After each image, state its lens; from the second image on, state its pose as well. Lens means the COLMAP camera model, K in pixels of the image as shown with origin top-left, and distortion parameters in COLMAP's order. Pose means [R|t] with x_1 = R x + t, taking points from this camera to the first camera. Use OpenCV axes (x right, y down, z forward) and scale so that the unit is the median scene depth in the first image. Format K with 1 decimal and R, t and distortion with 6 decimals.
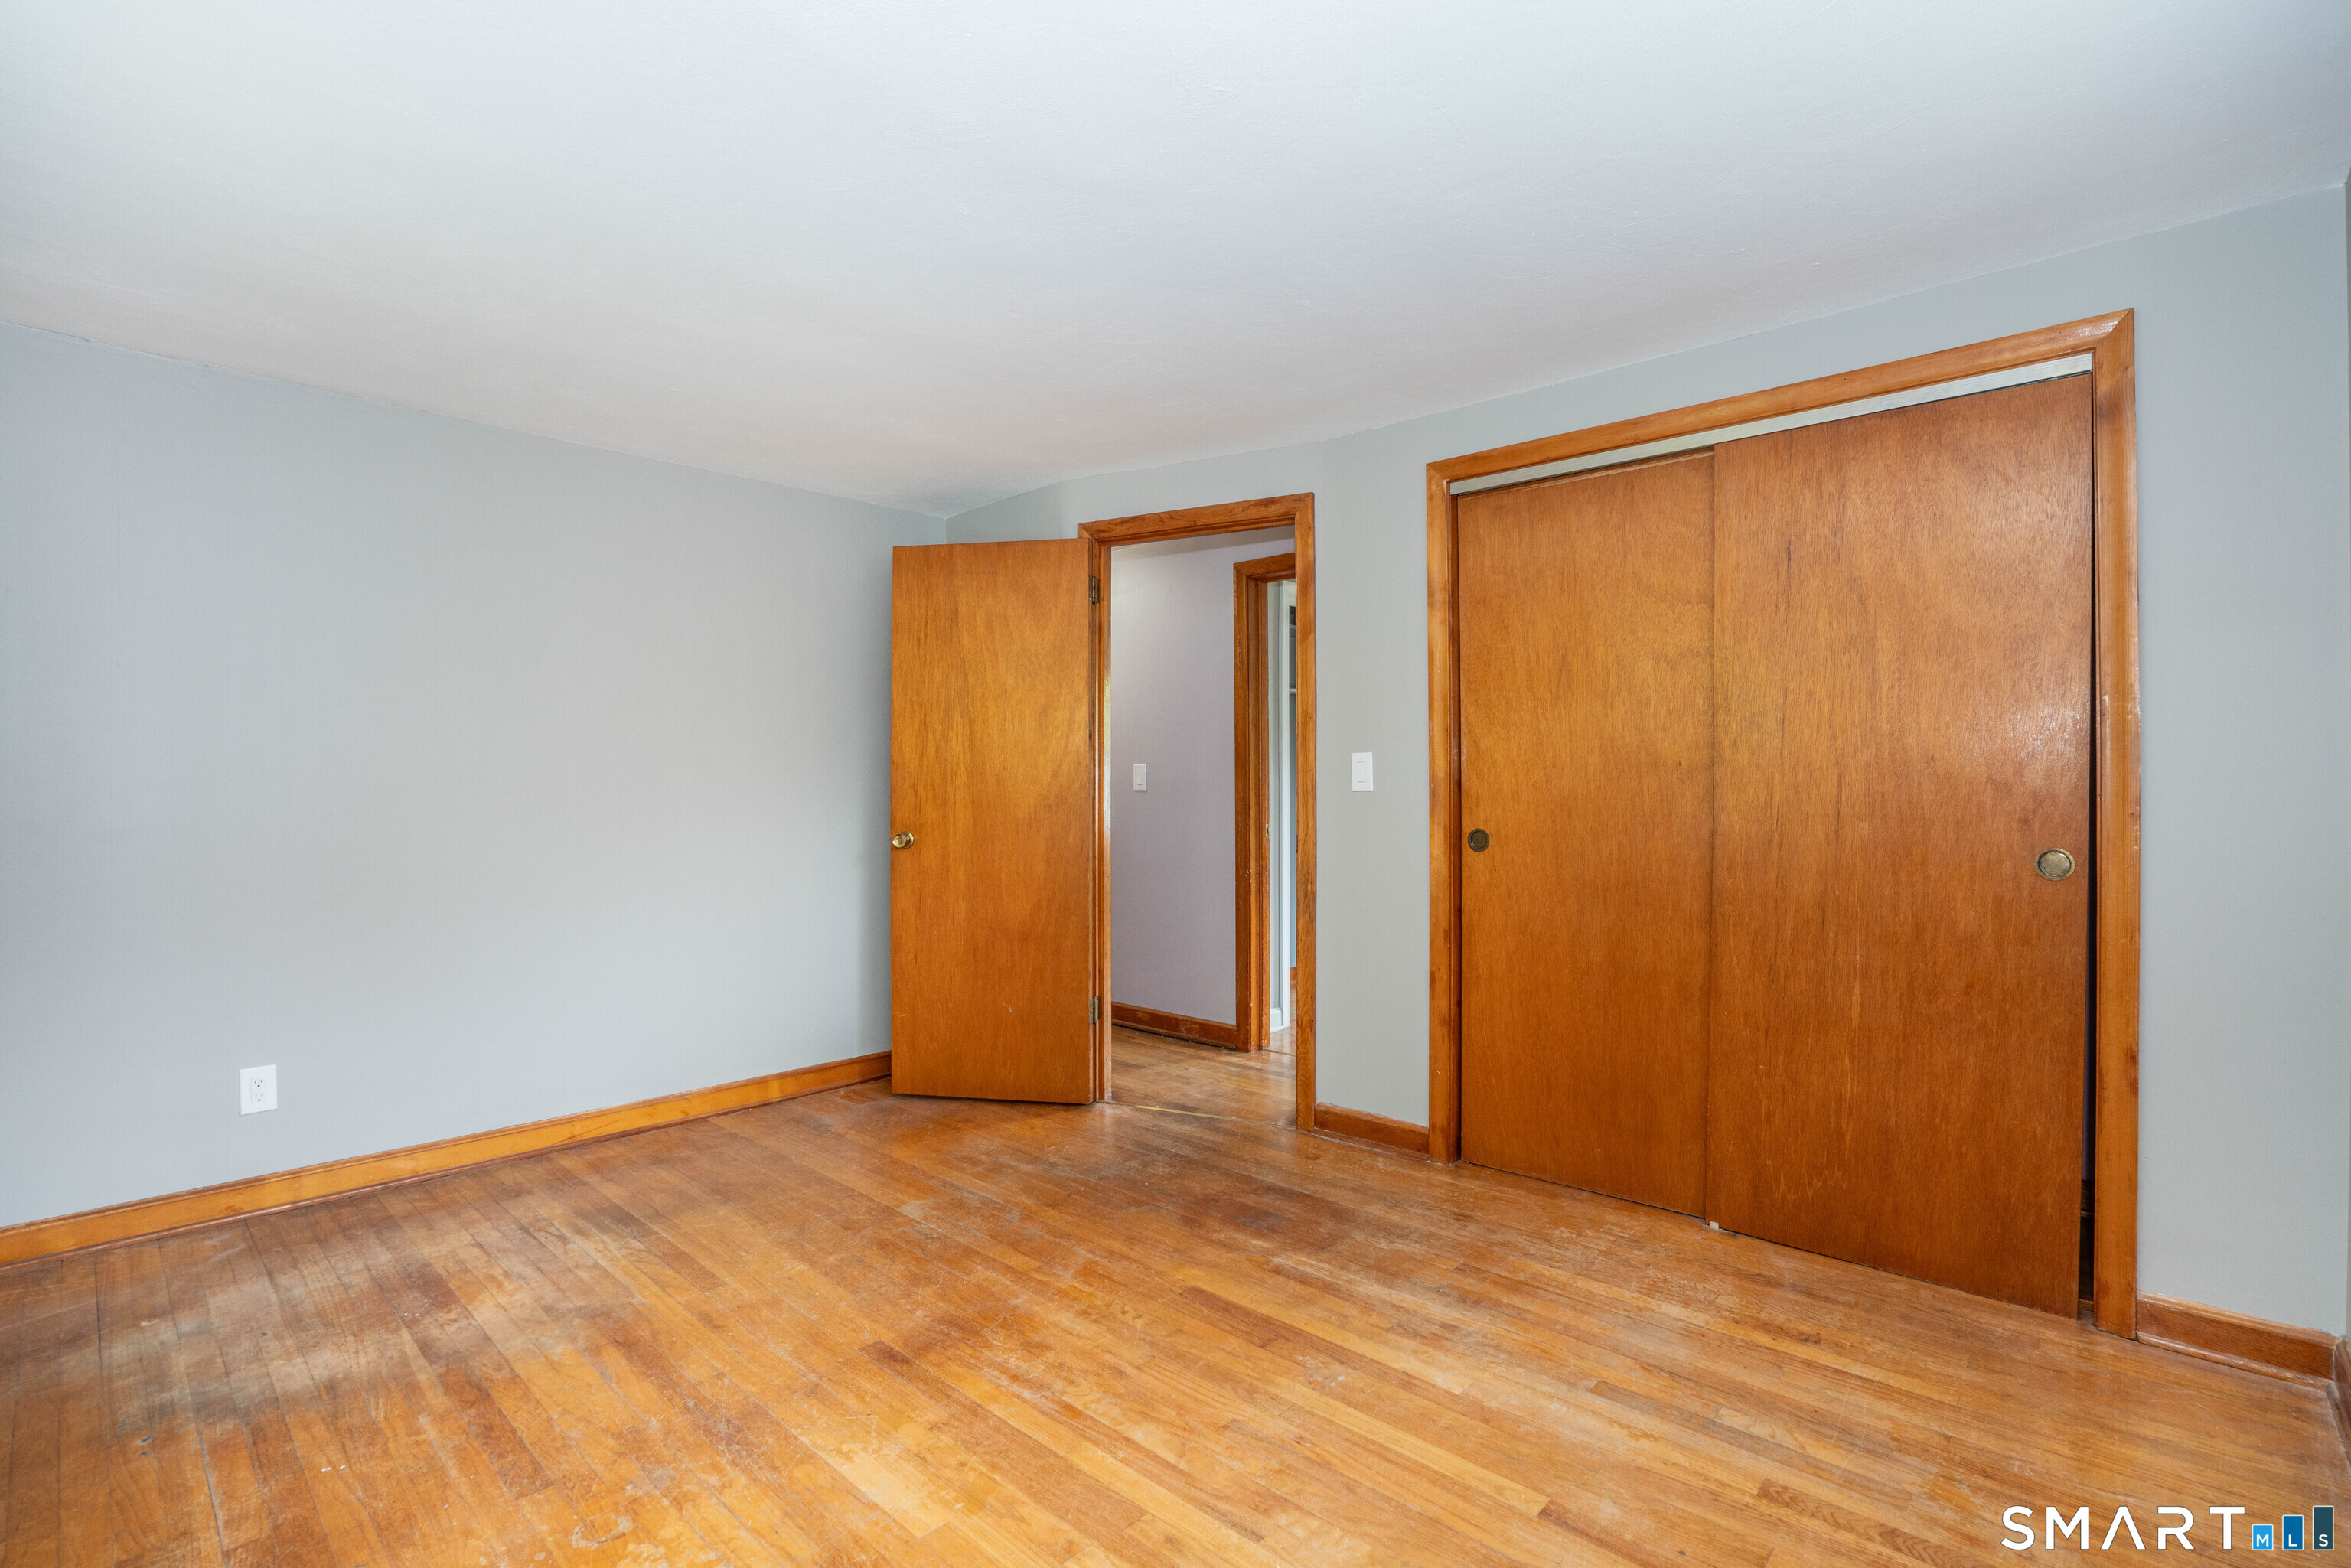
lens RADIAL K [[1069.7, 0, 1175.5], [0, 1069.7, 784.0], [0, 0, 1]] dist [-0.055375, 0.015279]
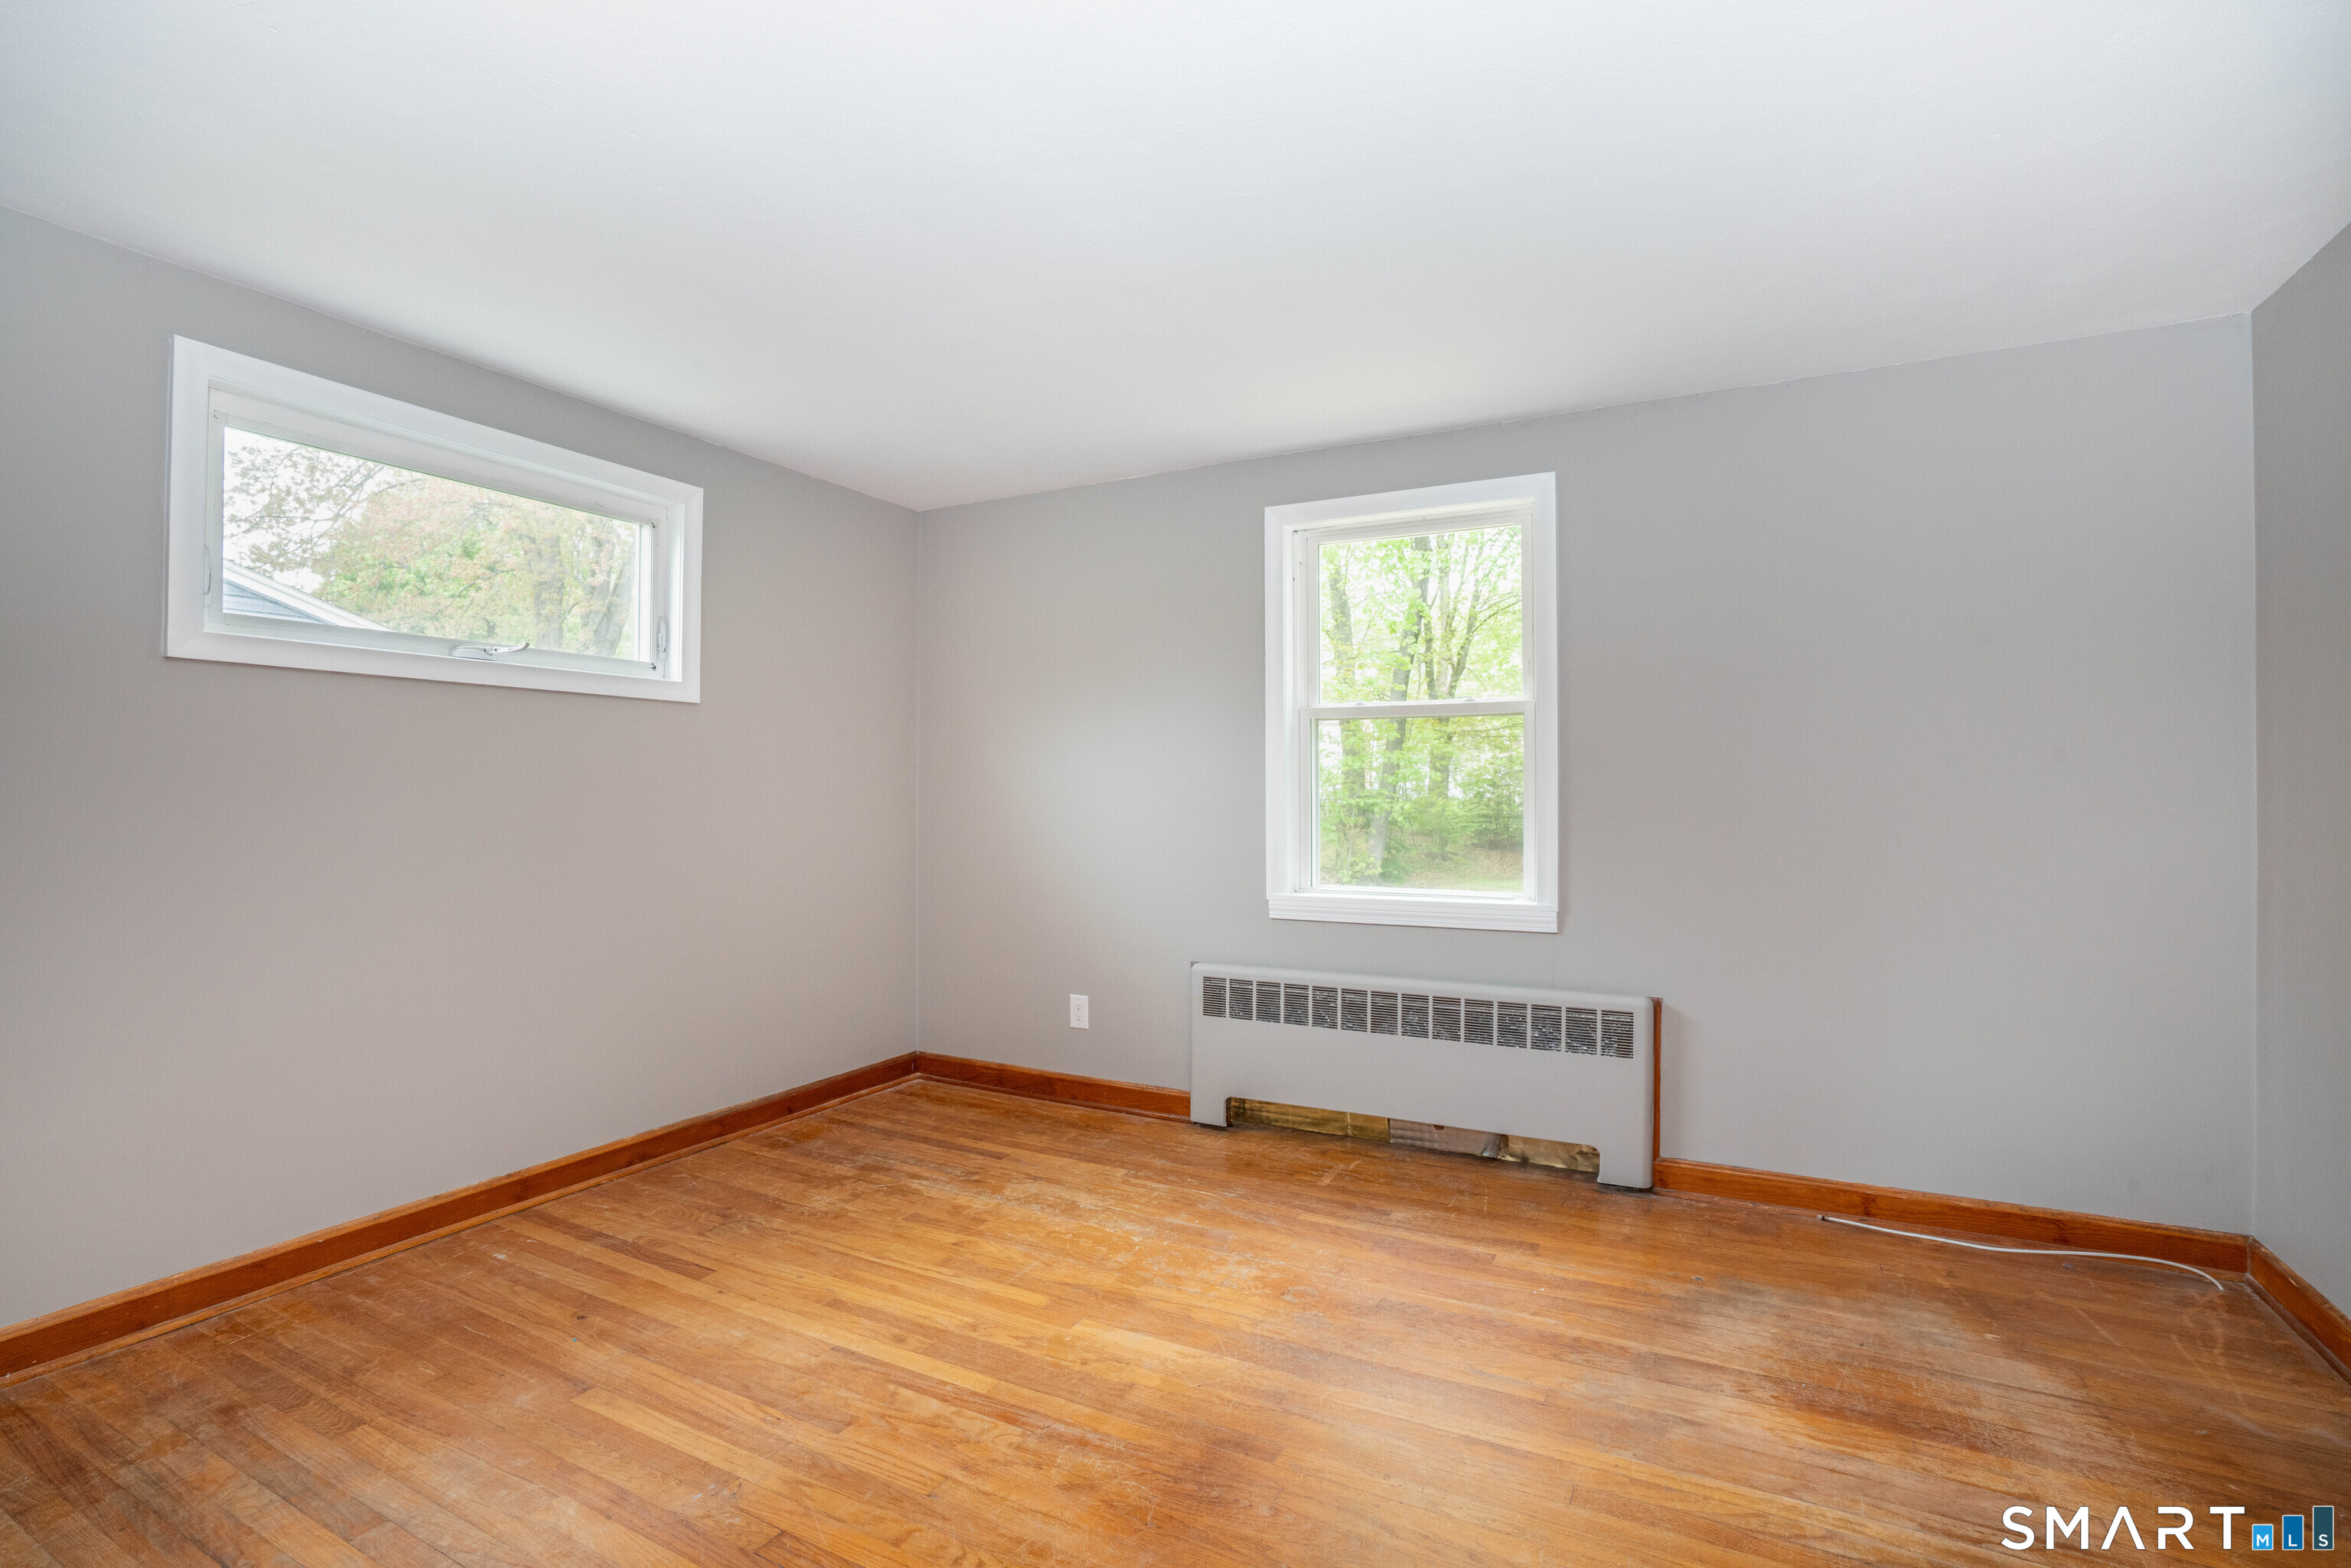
lens RADIAL K [[1069.7, 0, 1175.5], [0, 1069.7, 784.0], [0, 0, 1]] dist [-0.055375, 0.015279]
pose [[-0.965853, -0.000606, -0.259090, 0.004568], [0.000874, 0.999984, -0.005595, 0.003596], [0.259090, -0.005631, -0.965837, 1.968764]]
